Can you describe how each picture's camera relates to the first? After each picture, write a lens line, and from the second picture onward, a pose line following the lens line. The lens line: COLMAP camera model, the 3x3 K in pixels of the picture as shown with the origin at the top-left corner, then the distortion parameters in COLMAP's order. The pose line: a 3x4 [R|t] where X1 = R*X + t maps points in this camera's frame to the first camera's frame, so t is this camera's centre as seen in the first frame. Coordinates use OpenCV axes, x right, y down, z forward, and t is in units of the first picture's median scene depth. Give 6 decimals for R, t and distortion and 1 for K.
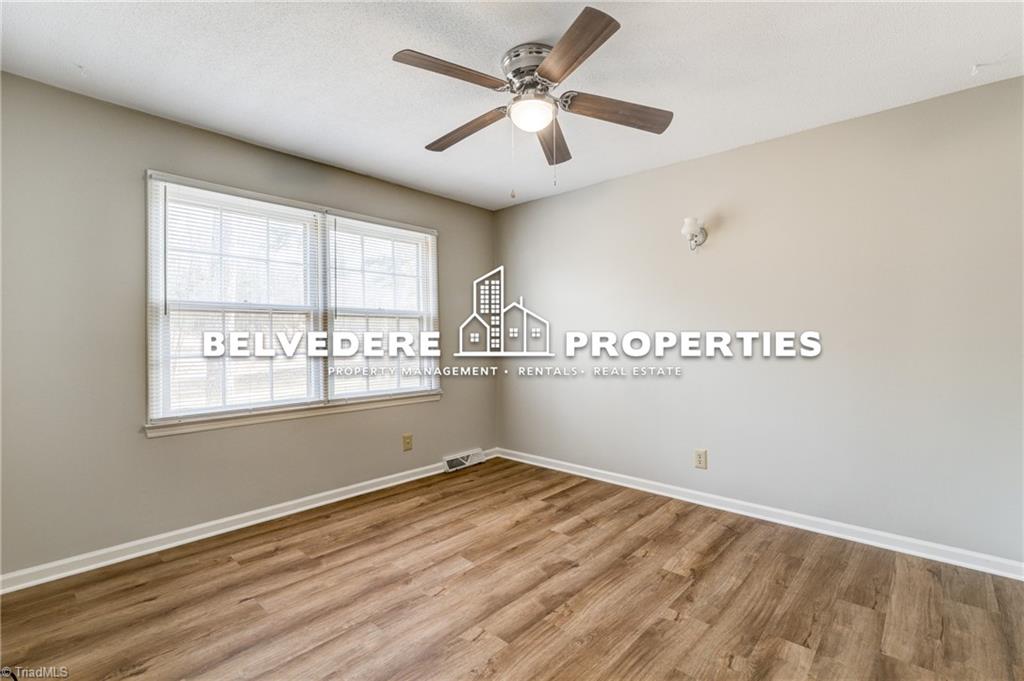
lens RADIAL K [[464.3, 0, 509.4], [0, 464.3, 339.3], [0, 0, 1]] dist [0.005490, -0.001541]
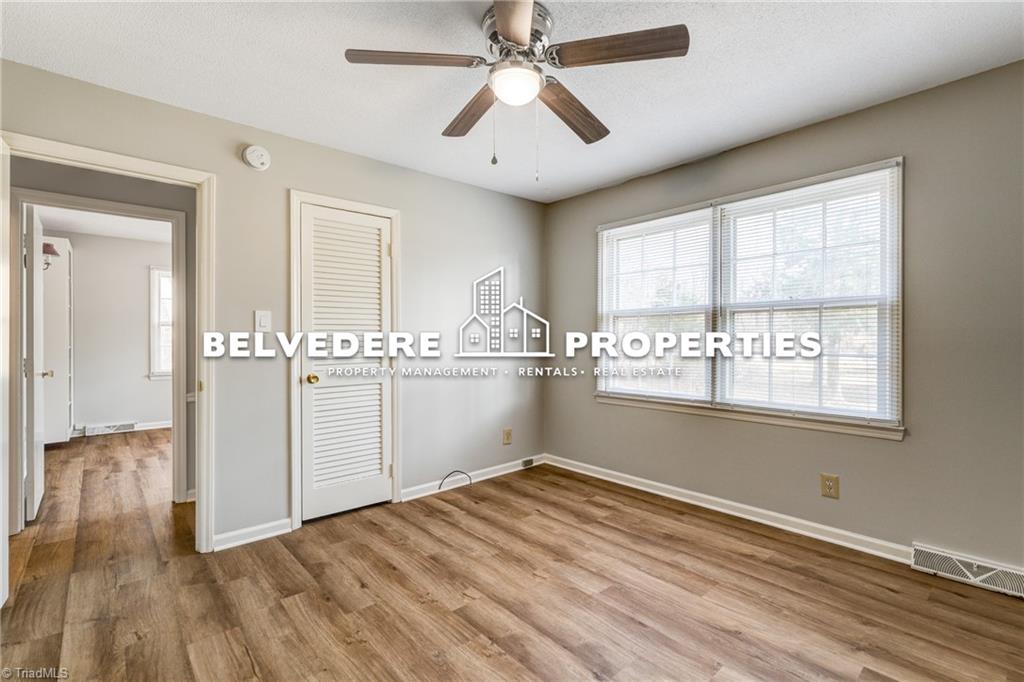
lens RADIAL K [[464.3, 0, 522.0], [0, 464.3, 344.7], [0, 0, 1]] dist [0.005490, -0.001541]
pose [[-0.091983, 0.017051, -0.995615, 0.834195], [-0.000940, 0.999851, 0.017211, -0.003329], [0.995760, 0.002519, -0.091954, 0.976193]]
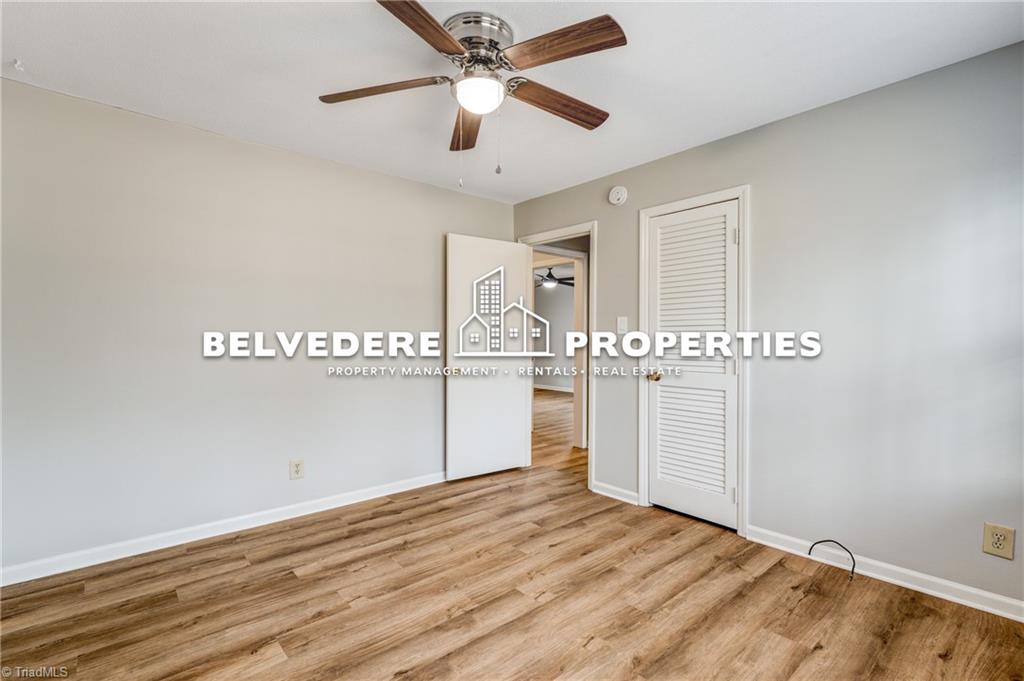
lens RADIAL K [[464.3, 0, 516.2], [0, 464.3, 336.2], [0, 0, 1]] dist [0.005490, -0.001541]
pose [[-0.994902, 0.004278, 0.100752, -0.099136], [0.004026, 0.999988, -0.002705, -0.002817], [-0.100763, -0.002286, -0.994908, 1.704343]]
